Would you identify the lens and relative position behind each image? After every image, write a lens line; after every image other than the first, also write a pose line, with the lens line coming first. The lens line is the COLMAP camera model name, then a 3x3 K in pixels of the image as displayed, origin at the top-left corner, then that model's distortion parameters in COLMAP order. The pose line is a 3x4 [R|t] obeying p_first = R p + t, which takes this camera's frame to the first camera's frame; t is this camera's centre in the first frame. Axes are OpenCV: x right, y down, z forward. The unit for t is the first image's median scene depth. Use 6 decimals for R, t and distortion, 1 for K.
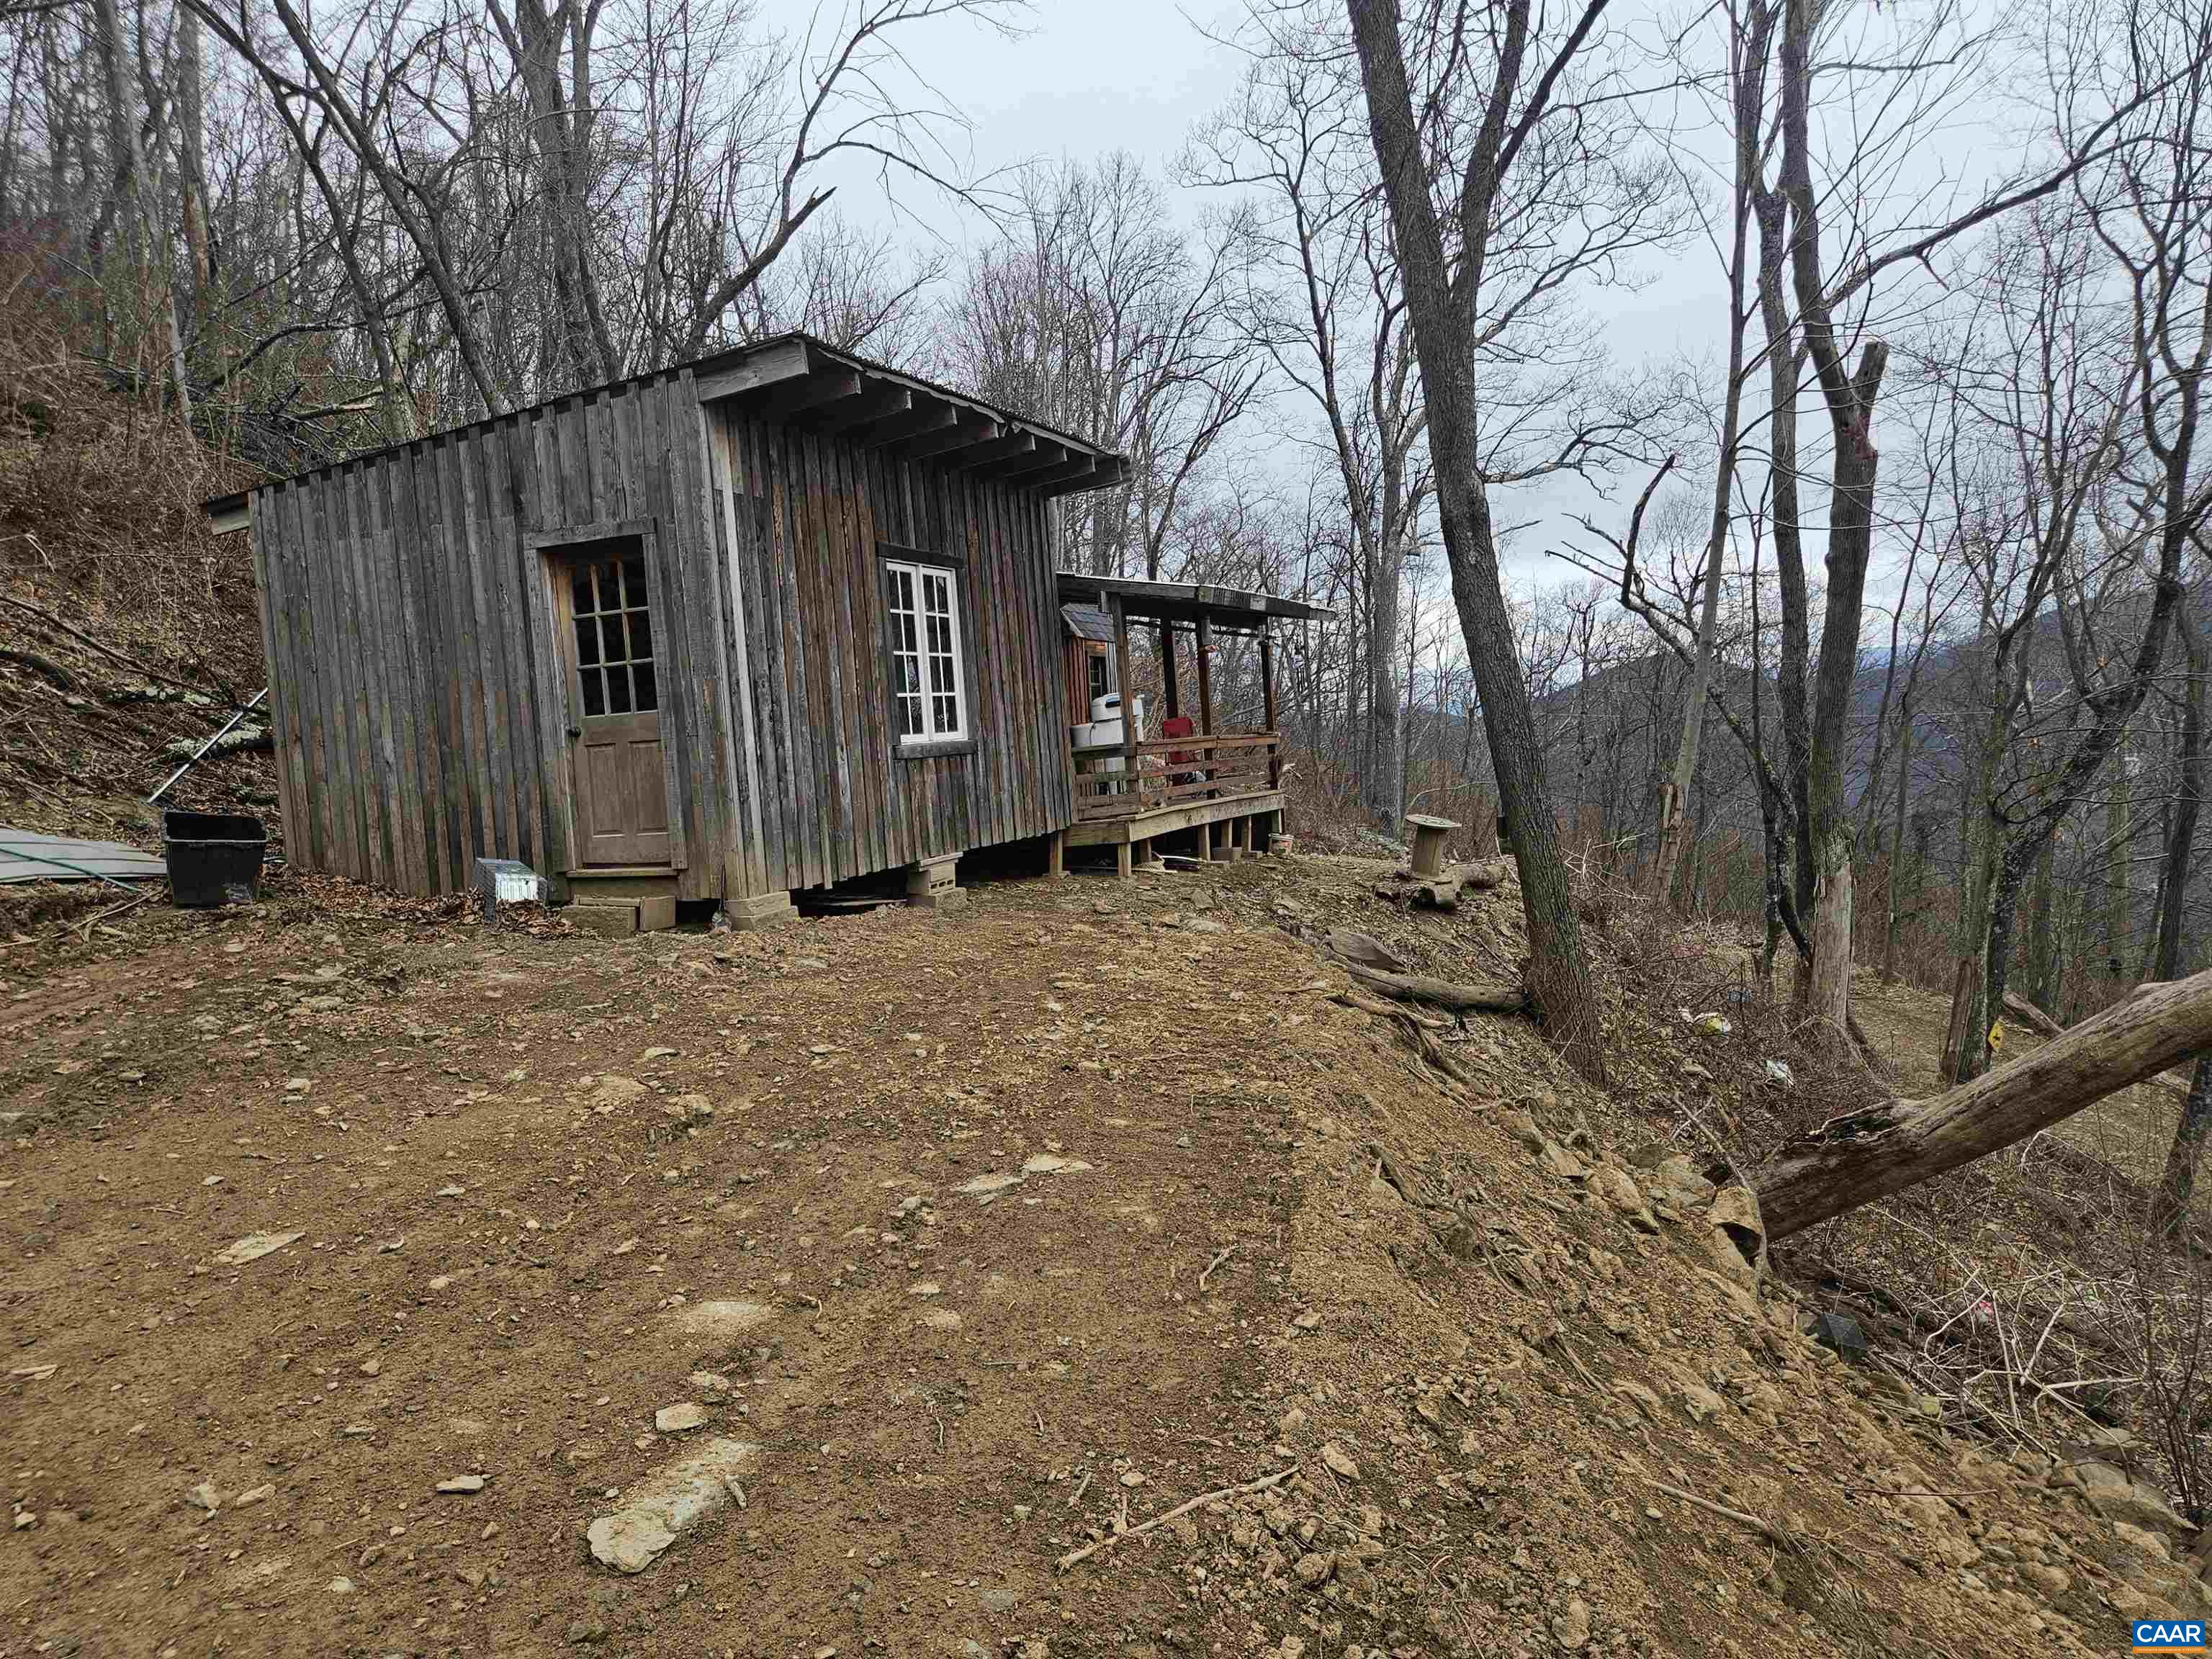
lens RADIAL K [[1441.0, 0, 1096.1], [0, 1441.0, 830.0], [0, 0, 1]] dist [0.064393, -0.059692]
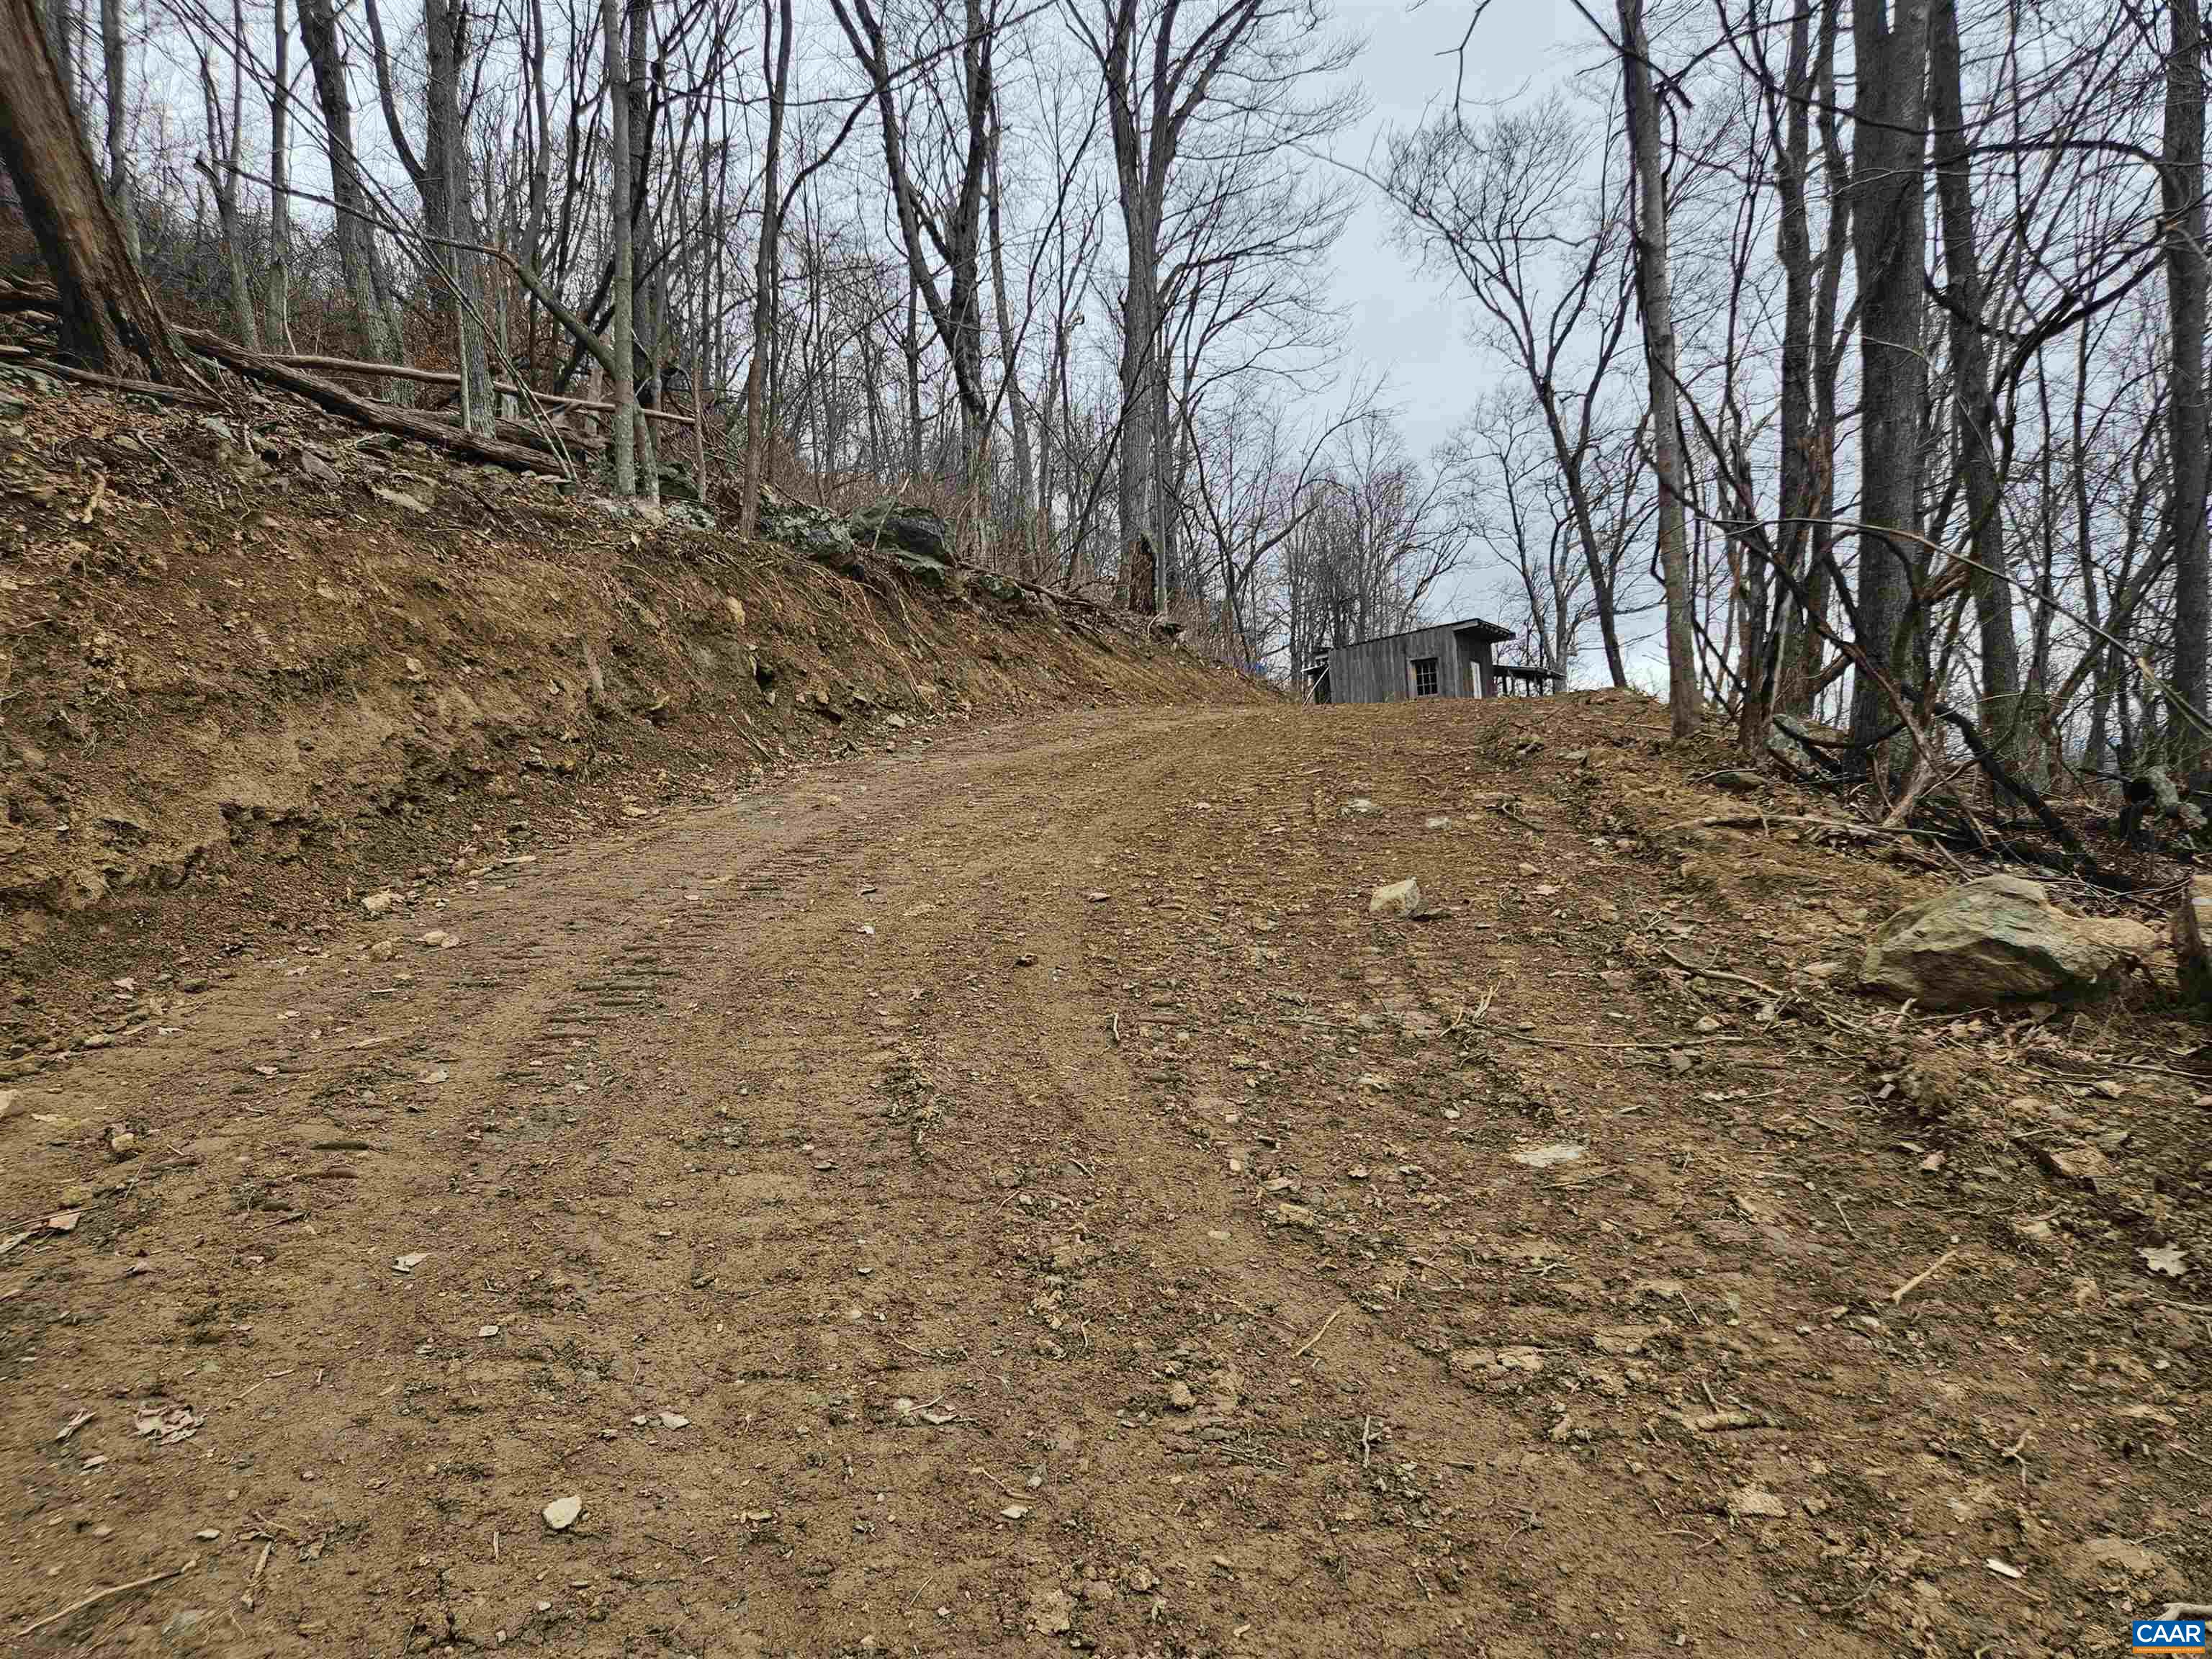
lens RADIAL K [[1419.3, 0, 1110.3], [0, 1419.3, 819.0], [0, 0, 1]] dist [0.069656, -0.056356]
pose [[0.996578, -0.003902, -0.082570, -0.465086], [-0.002466, 0.997037, -0.076879, 0.324818], [0.082625, 0.076820, 0.993616, -1.741381]]
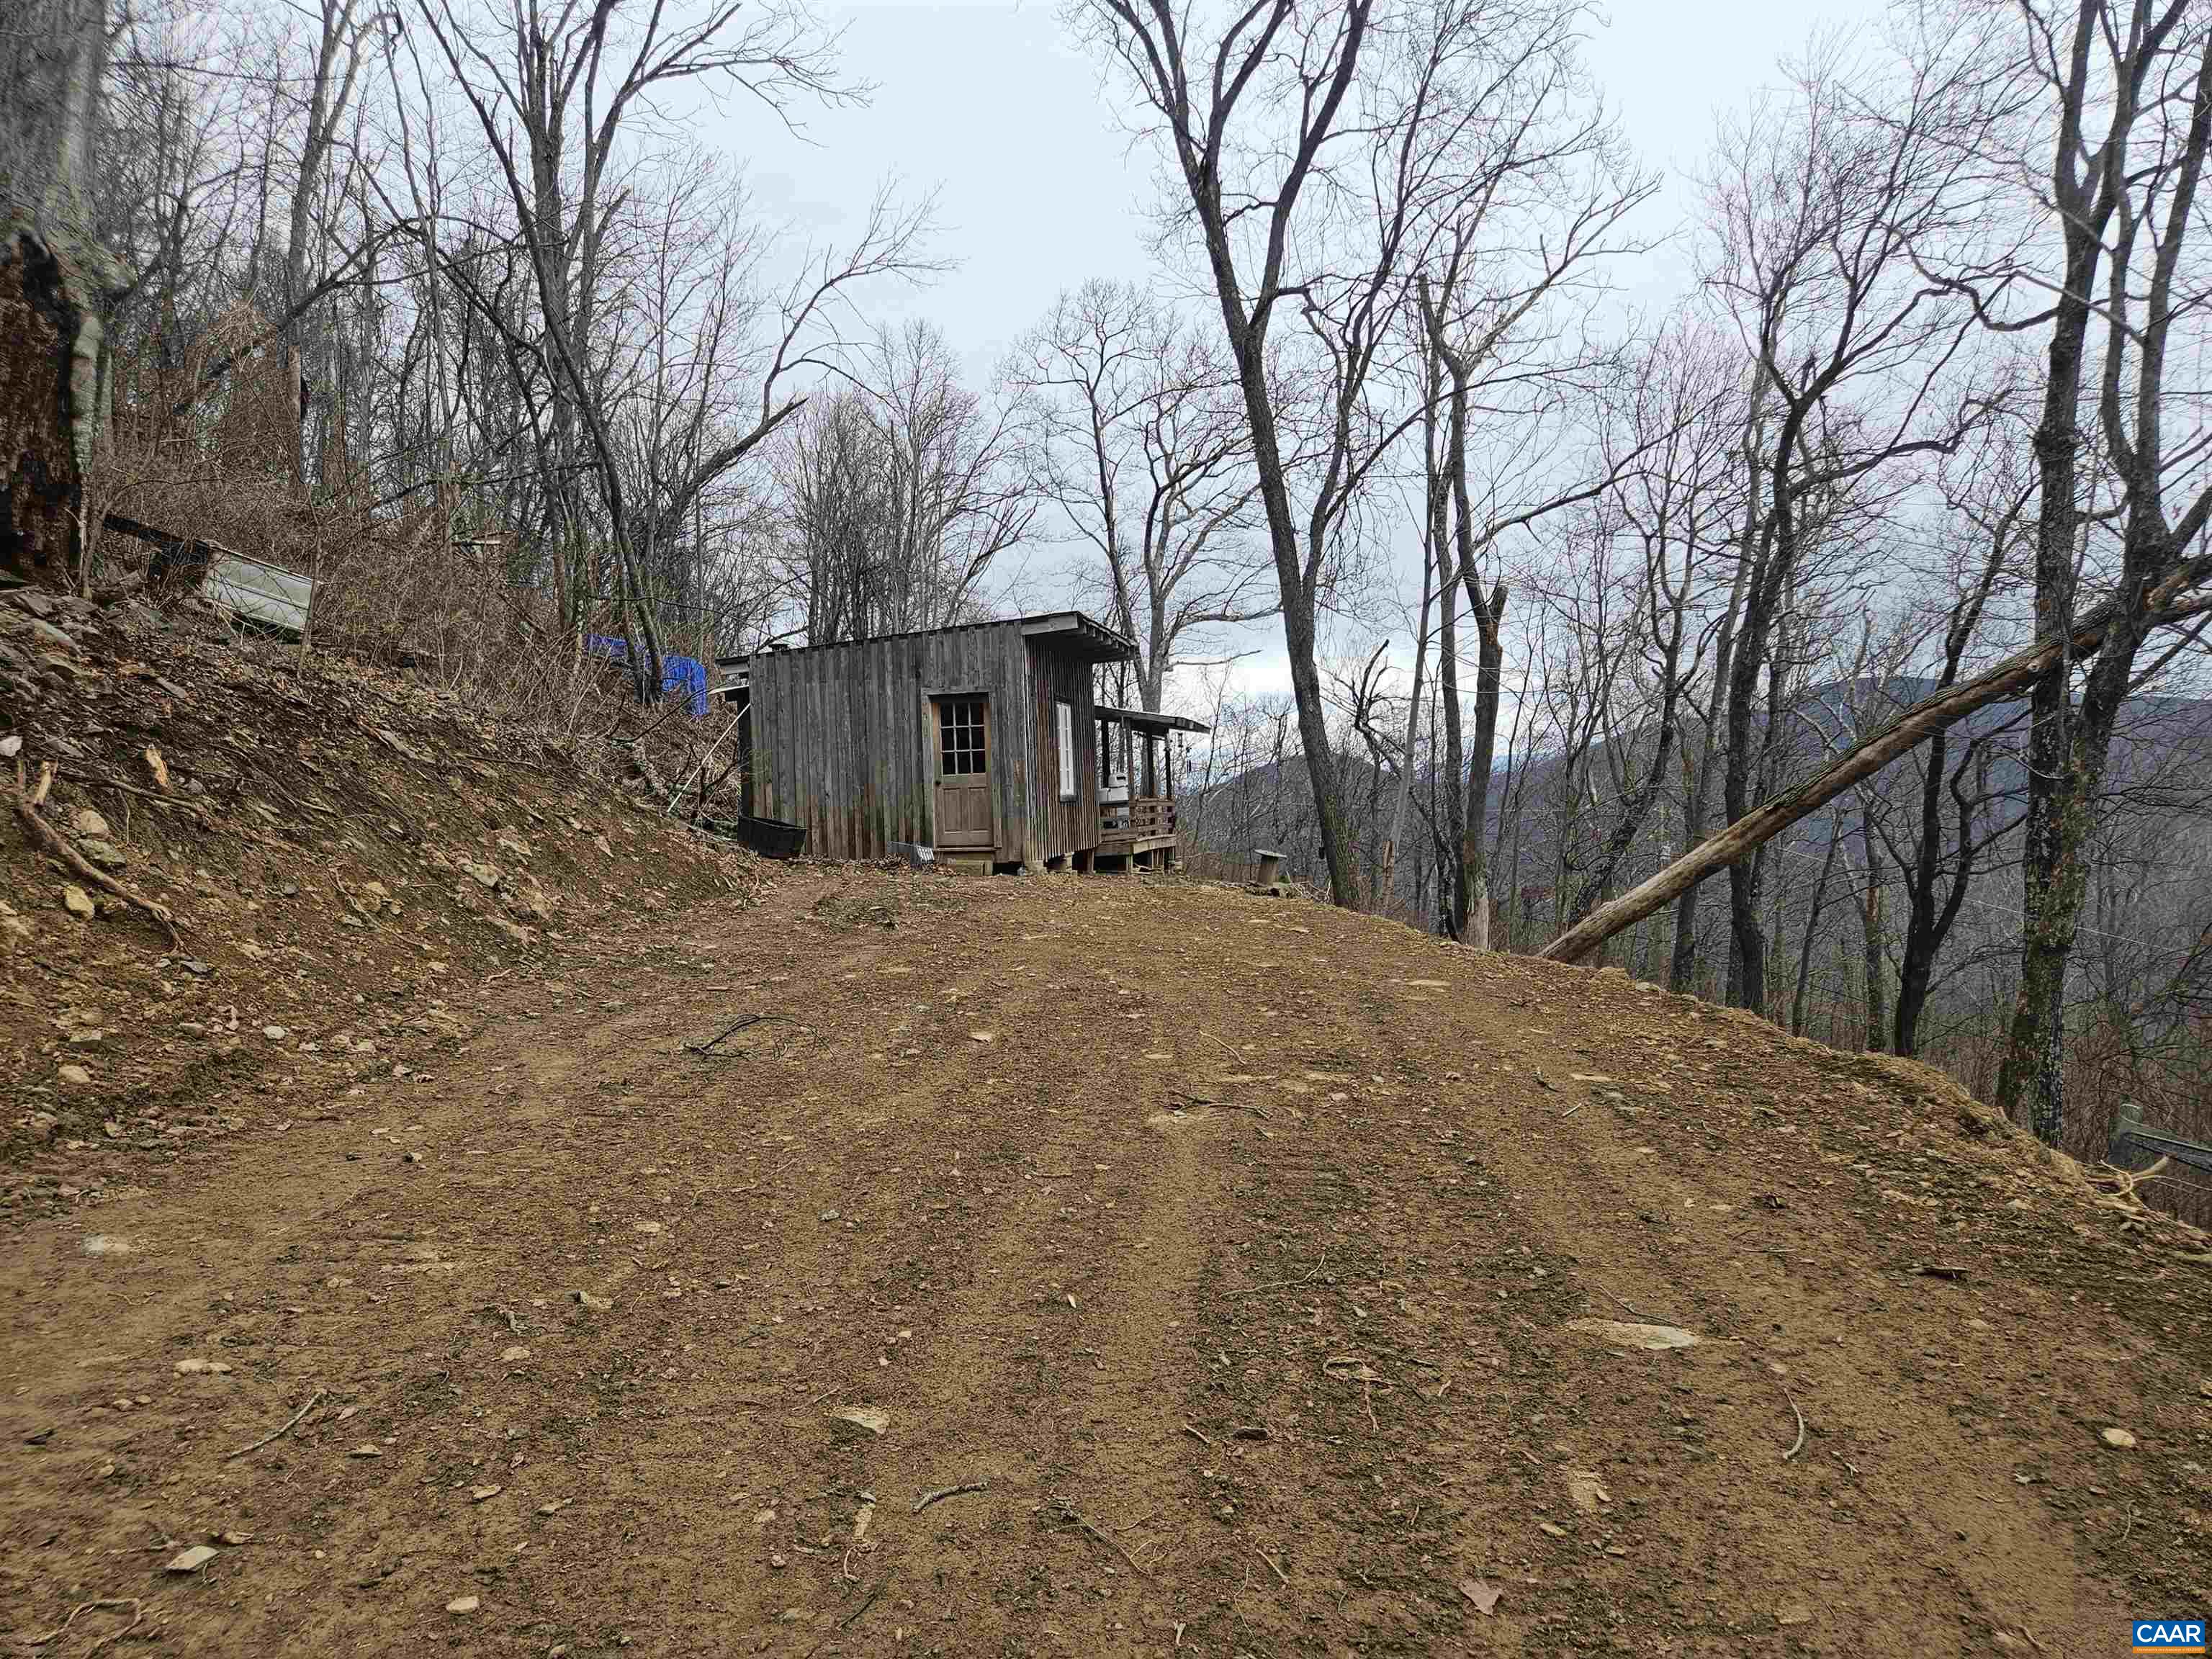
lens RADIAL K [[1419.3, 0, 1110.3], [0, 1419.3, 819.0], [0, 0, 1]] dist [0.069656, -0.056356]
pose [[0.974043, 0.027832, 0.224644, -0.278559], [-0.013529, 0.997796, -0.064962, 0.055370], [-0.225957, 0.060237, 0.972273, -0.502194]]
